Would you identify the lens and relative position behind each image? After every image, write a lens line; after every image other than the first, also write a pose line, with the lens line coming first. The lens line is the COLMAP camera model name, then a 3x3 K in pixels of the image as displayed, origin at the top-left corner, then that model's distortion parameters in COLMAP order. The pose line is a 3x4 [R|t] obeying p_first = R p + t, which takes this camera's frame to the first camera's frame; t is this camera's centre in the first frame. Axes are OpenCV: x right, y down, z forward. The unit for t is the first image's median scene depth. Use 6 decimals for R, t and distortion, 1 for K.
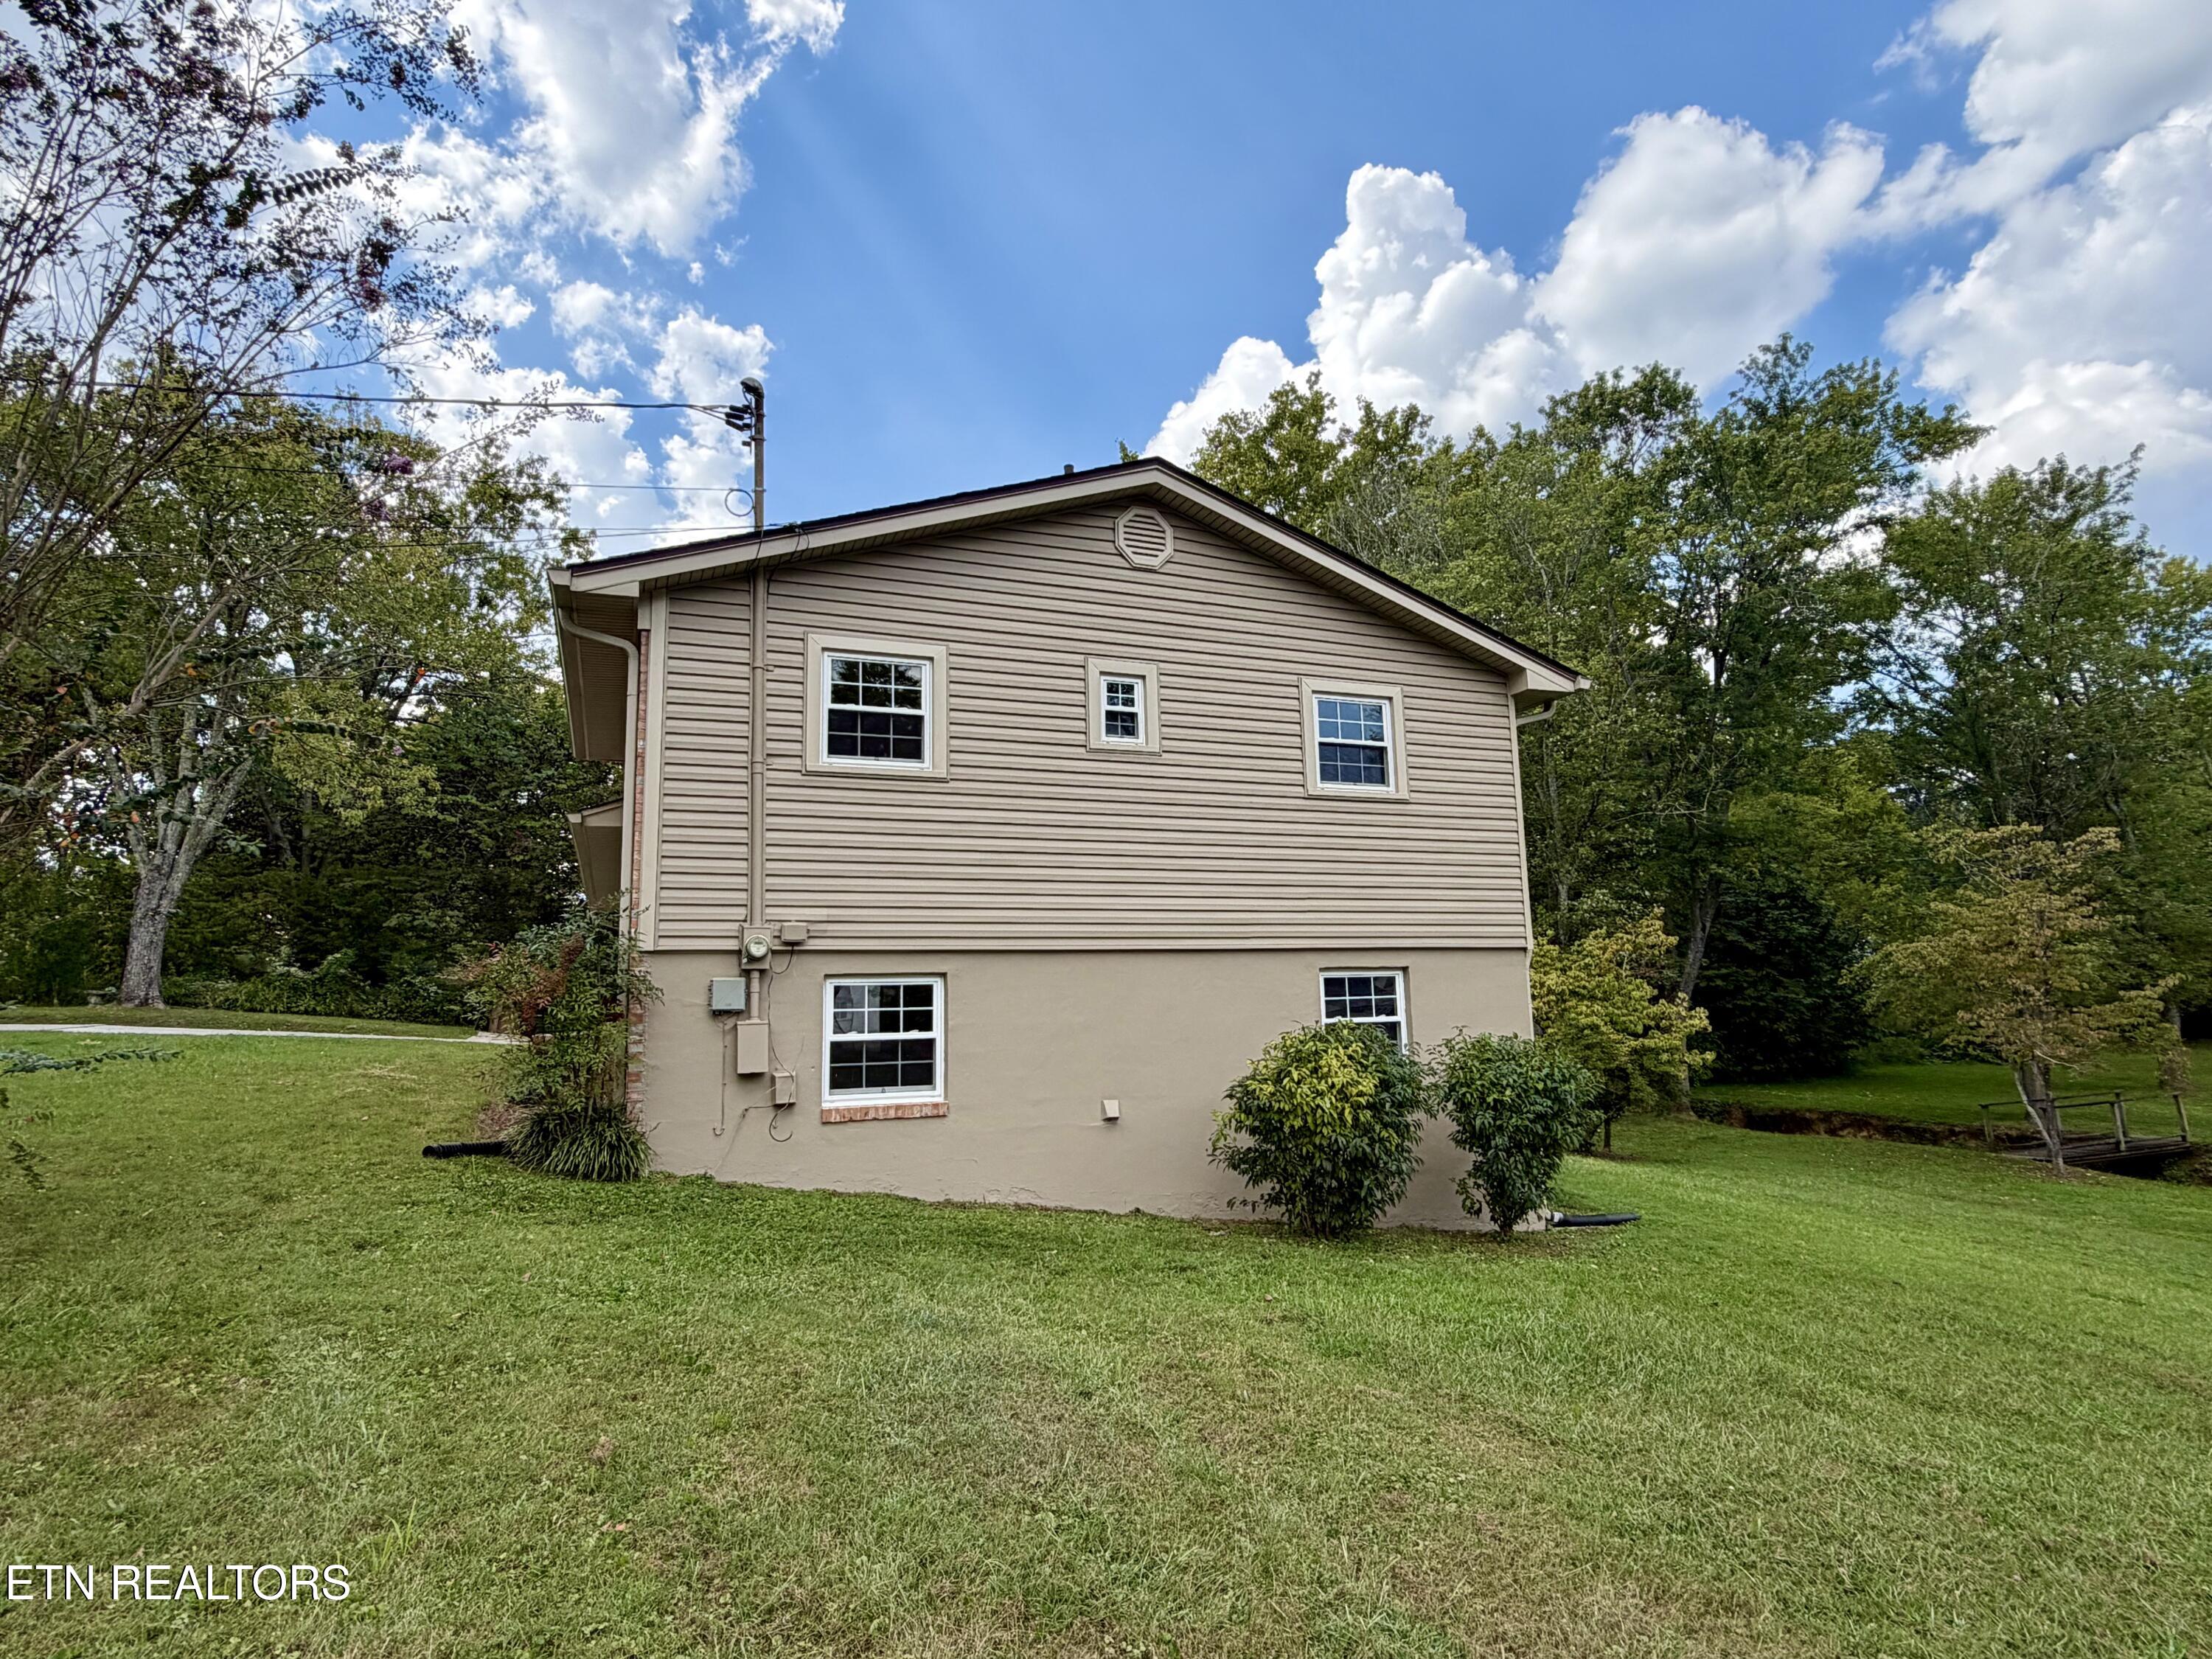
lens RADIAL K [[1192.7, 0, 1103.7], [0, 1192.7, 831.1], [0, 0, 1]] dist [0.004488, 0.001720]
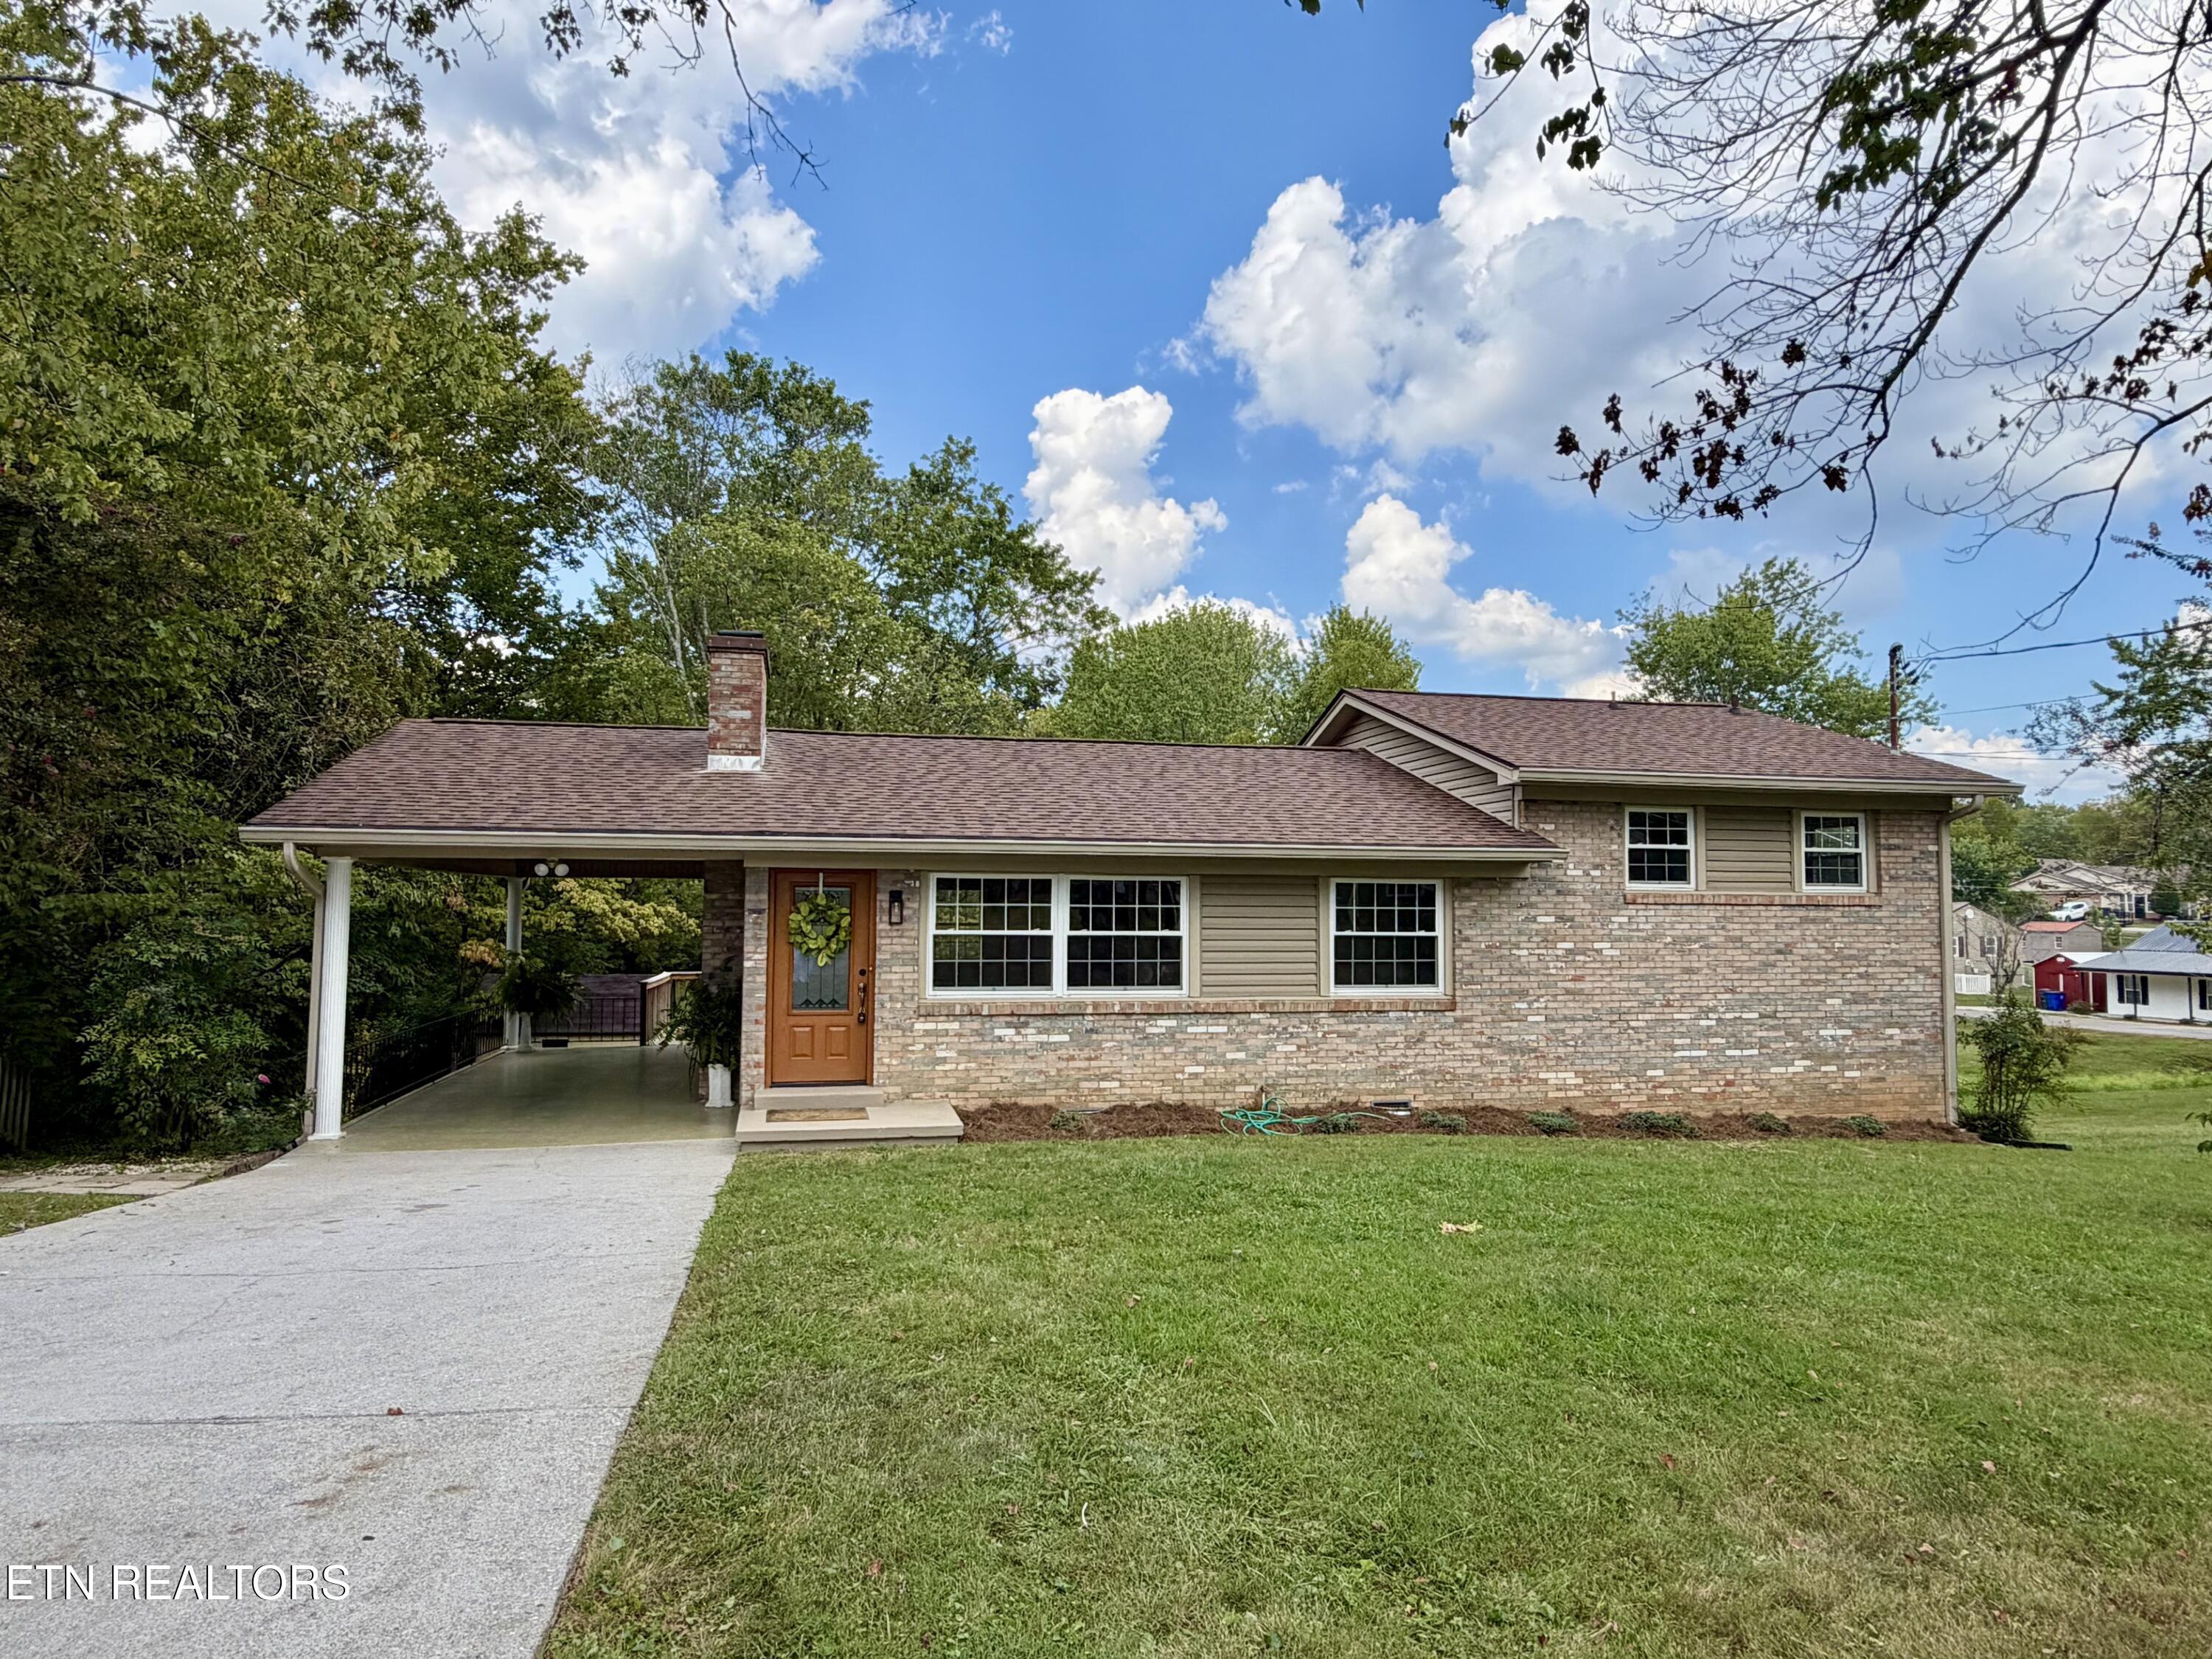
lens RADIAL K [[1342.0, 0, 1094.2], [0, 1342.0, 821.2], [0, 0, 1]] dist [-0.003081, 0.010230]
pose [[0.187480, 0.090723, 0.978070, -1.890112], [-0.153768, 0.986160, -0.061999, 0.103505], [-0.970158, -0.138772, 0.198835, 1.429041]]
